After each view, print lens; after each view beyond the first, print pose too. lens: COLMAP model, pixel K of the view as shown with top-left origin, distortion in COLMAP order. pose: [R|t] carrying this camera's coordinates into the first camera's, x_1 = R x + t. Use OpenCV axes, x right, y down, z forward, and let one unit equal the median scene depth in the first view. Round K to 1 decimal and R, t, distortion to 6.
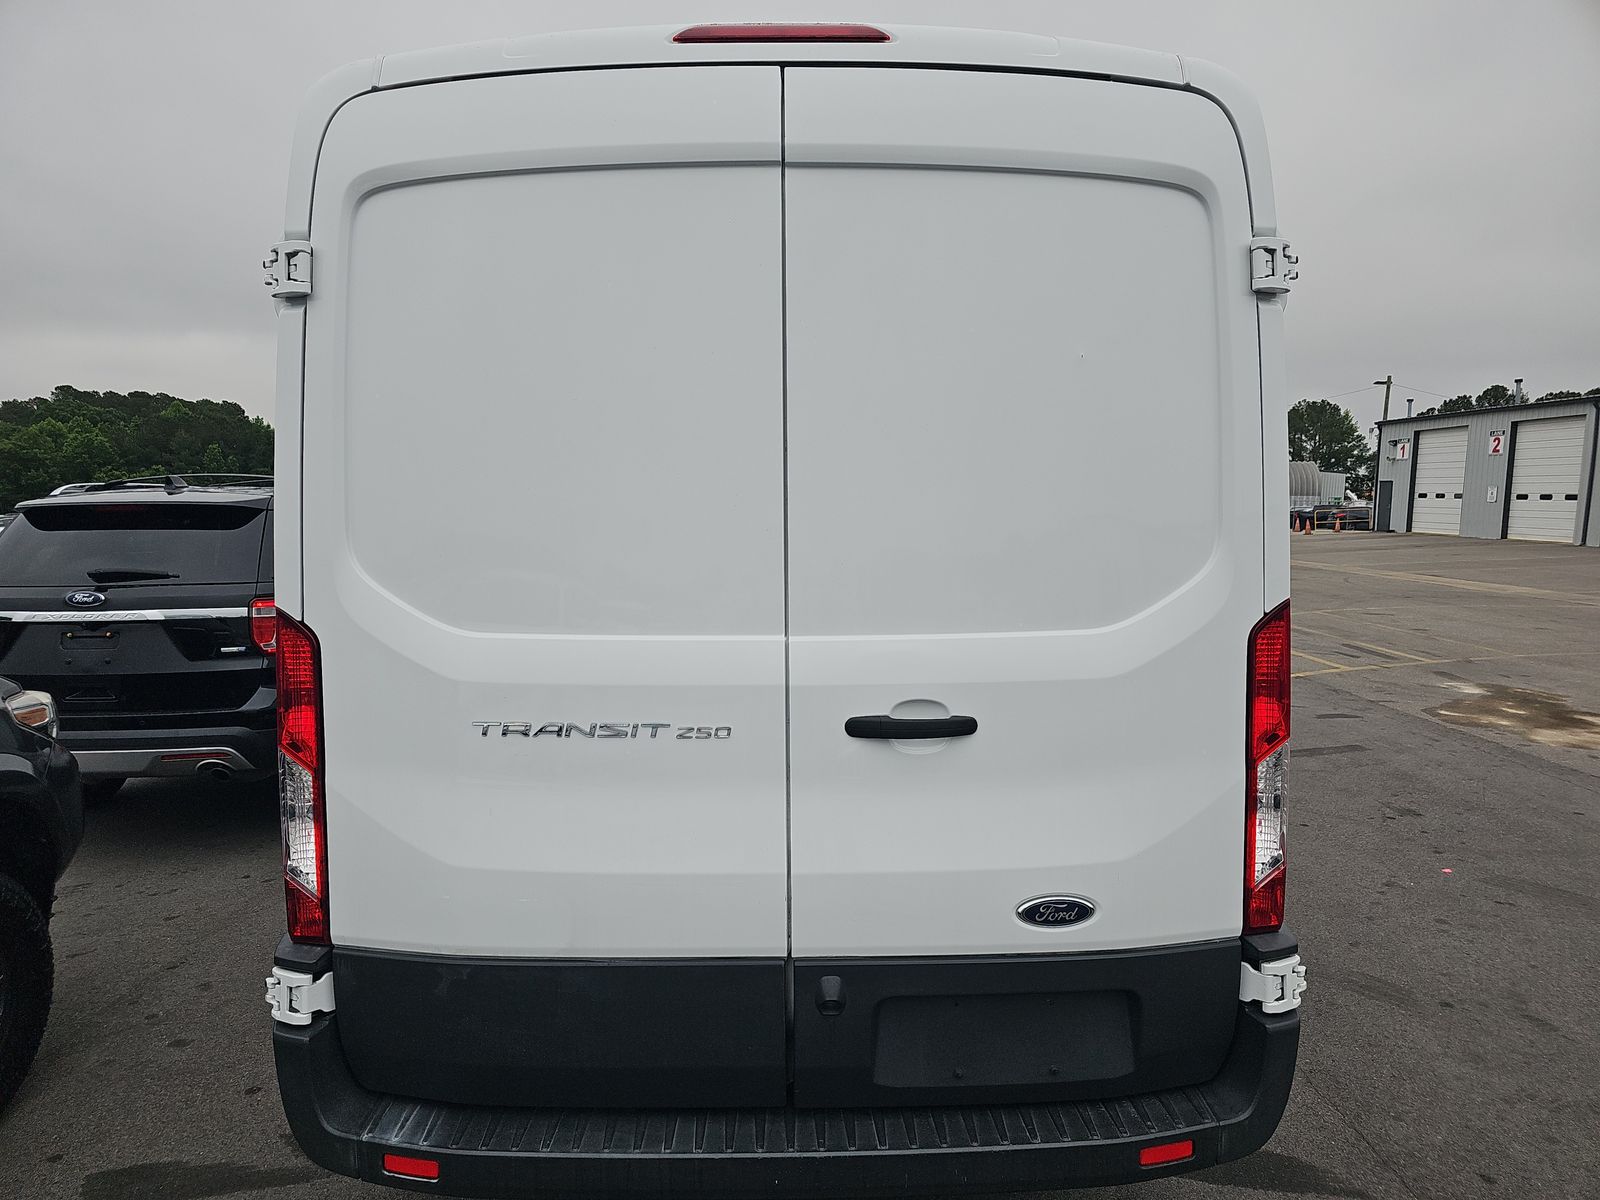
lens RADIAL K [[1052.4, 0, 800.0], [0, 1052.4, 600.0], [0, 0, 1]] dist [0.078130, -0.001403]
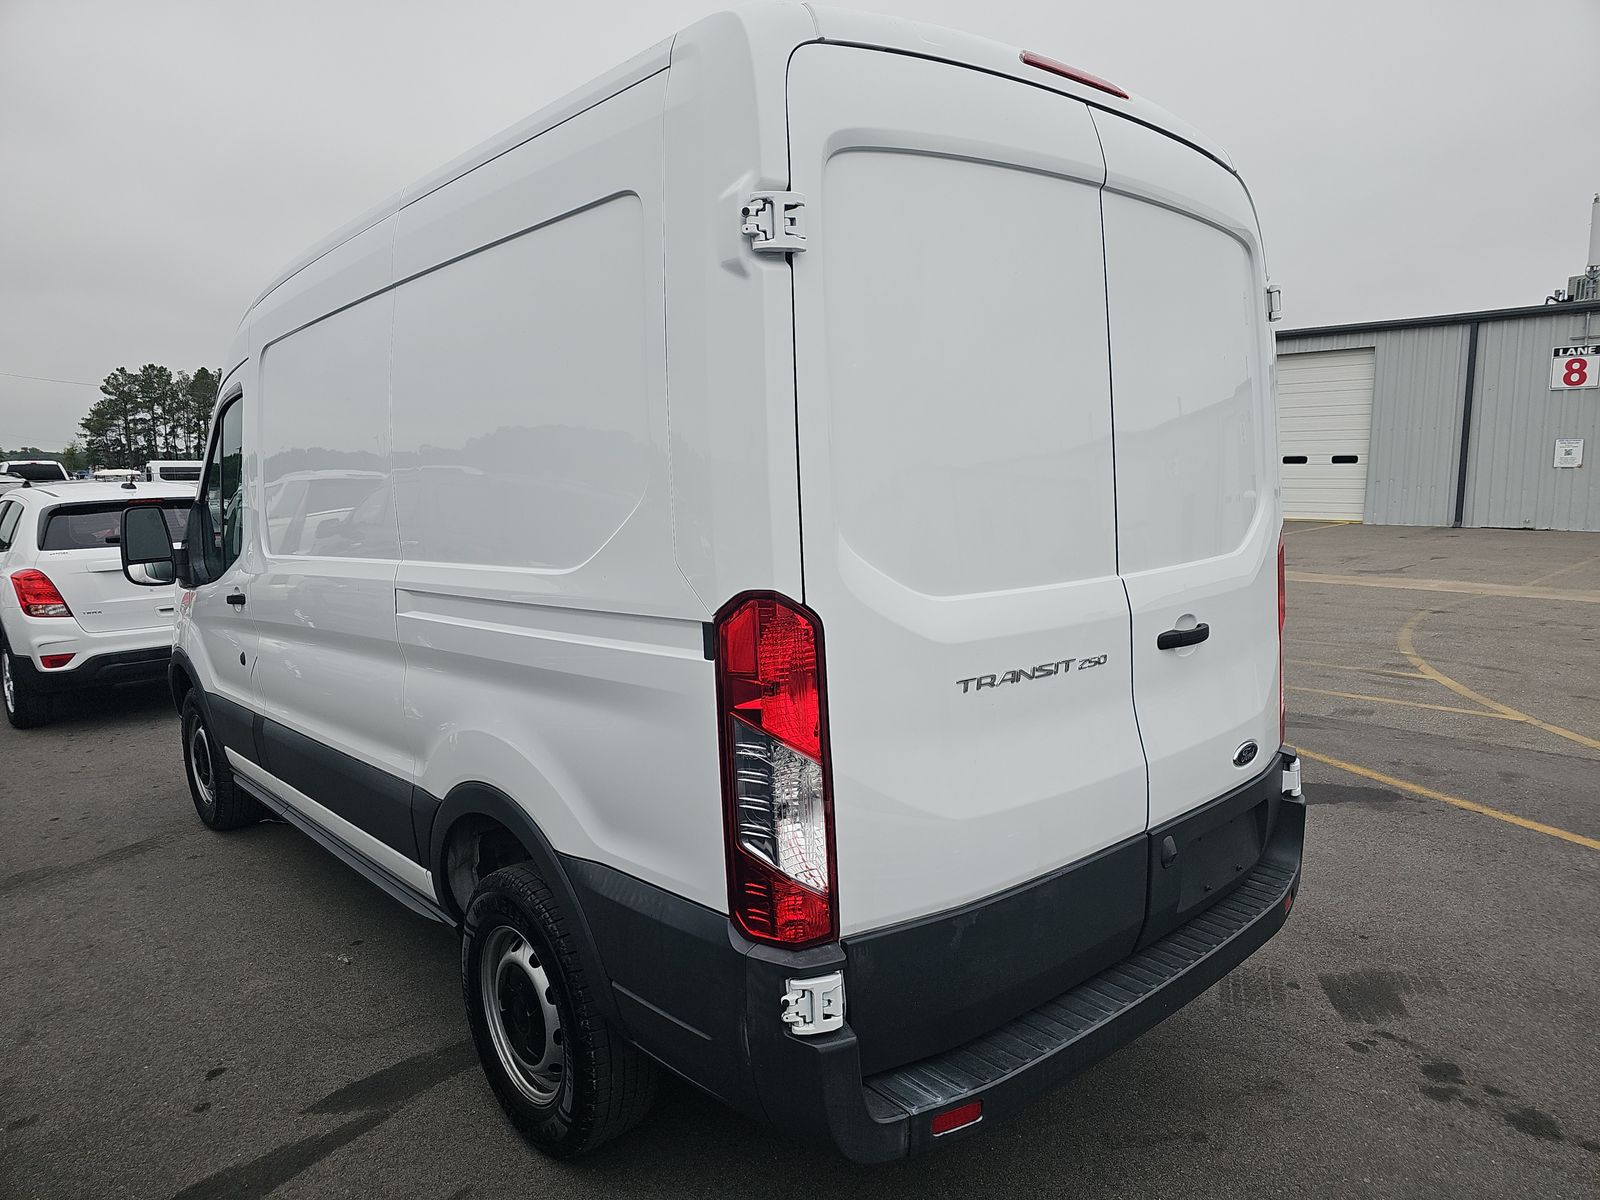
lens RADIAL K [[1052.4, 0, 800.0], [0, 1052.4, 600.0], [0, 0, 1]] dist [0.078130, -0.001403]
pose [[0.744139, -0.094717, 0.661275, -1.093709], [0.092375, 0.994977, 0.038564, -0.018539], [-0.661607, 0.032389, 0.749151, 0.320094]]
